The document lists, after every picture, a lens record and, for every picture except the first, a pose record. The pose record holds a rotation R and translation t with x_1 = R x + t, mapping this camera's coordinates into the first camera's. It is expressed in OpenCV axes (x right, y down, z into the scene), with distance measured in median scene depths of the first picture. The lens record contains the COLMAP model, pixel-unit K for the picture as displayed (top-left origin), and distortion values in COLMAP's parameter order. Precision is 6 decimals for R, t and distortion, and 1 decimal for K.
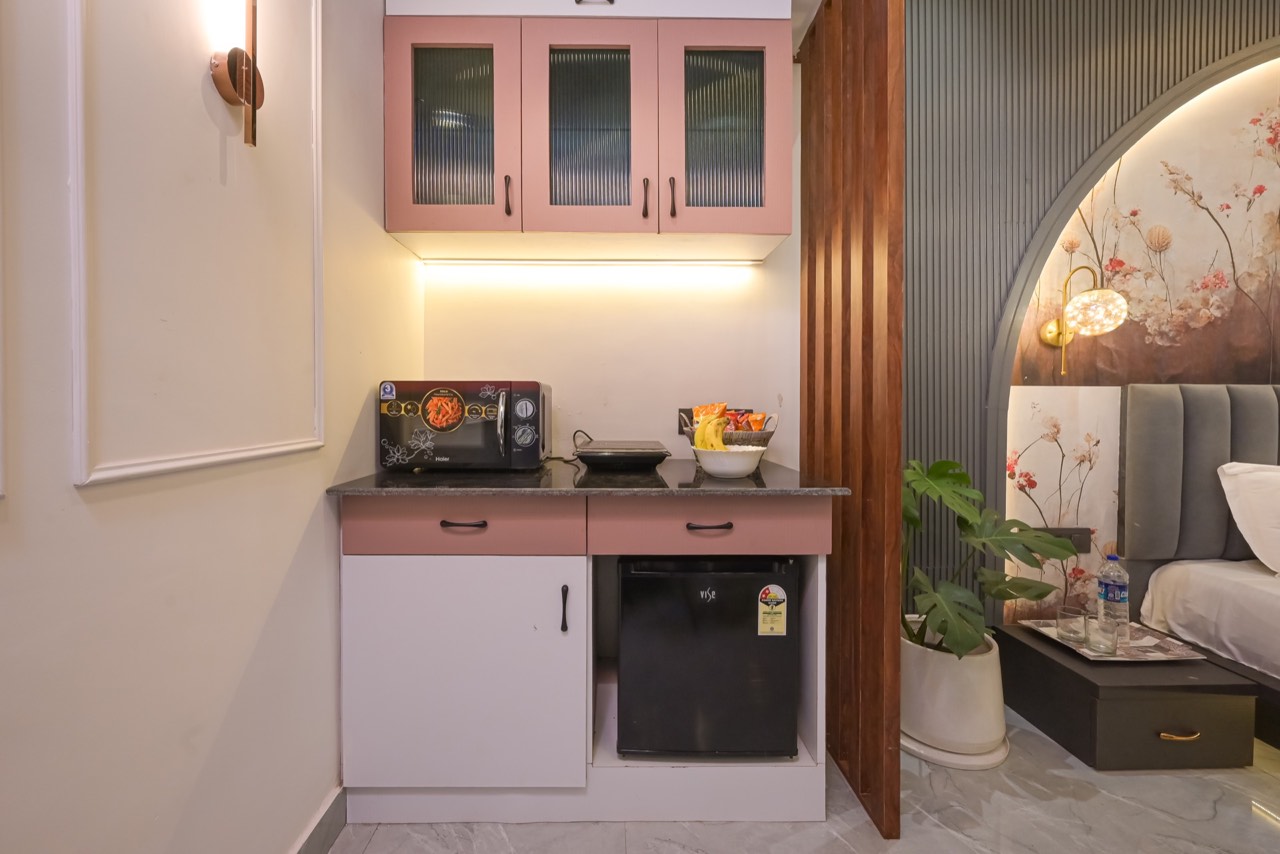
lens RADIAL K [[503.3, 0, 619.7], [0, 503.3, 413.5], [0, 0, 1]] dist [-0.002513, 0.000494]
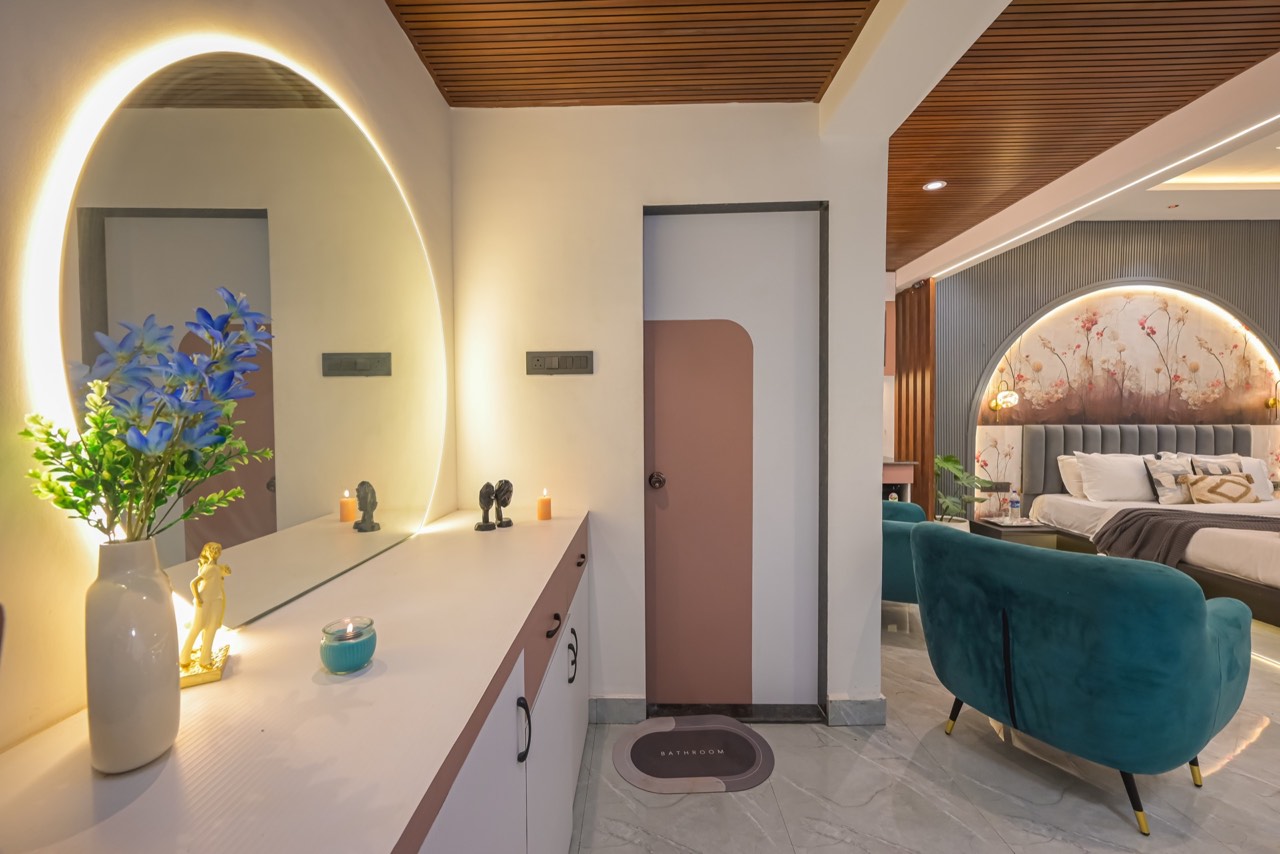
lens RADIAL K [[503.3, 0, 636.6], [0, 503.3, 426.3], [0, 0, 1]] dist [-0.002513, 0.000494]
pose [[0.999869, -0.004856, -0.015466, -0.887303], [0.004992, 0.999949, 0.008764, -0.081625], [0.015422, -0.008840, 0.999842, -1.539525]]
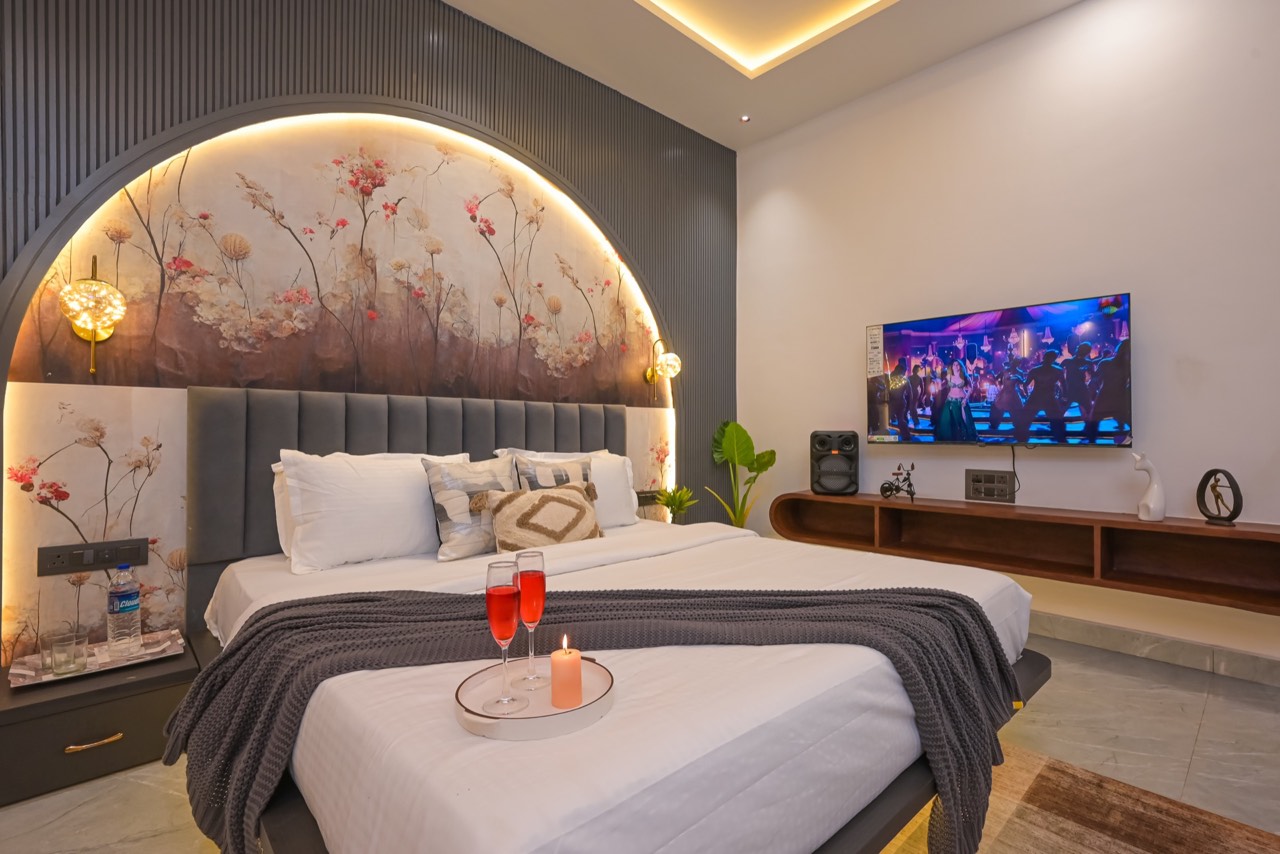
lens RADIAL K [[584.5, 0, 638.0], [0, 584.5, 424.9], [0, 0, 1]] dist [-0.001303, 0.000452]
pose [[0.746347, 0.004913, 0.665539, 0.896137], [0.011558, 0.999726, -0.020341, 0.049918], [-0.665456, 0.022874, 0.746086, -0.432887]]
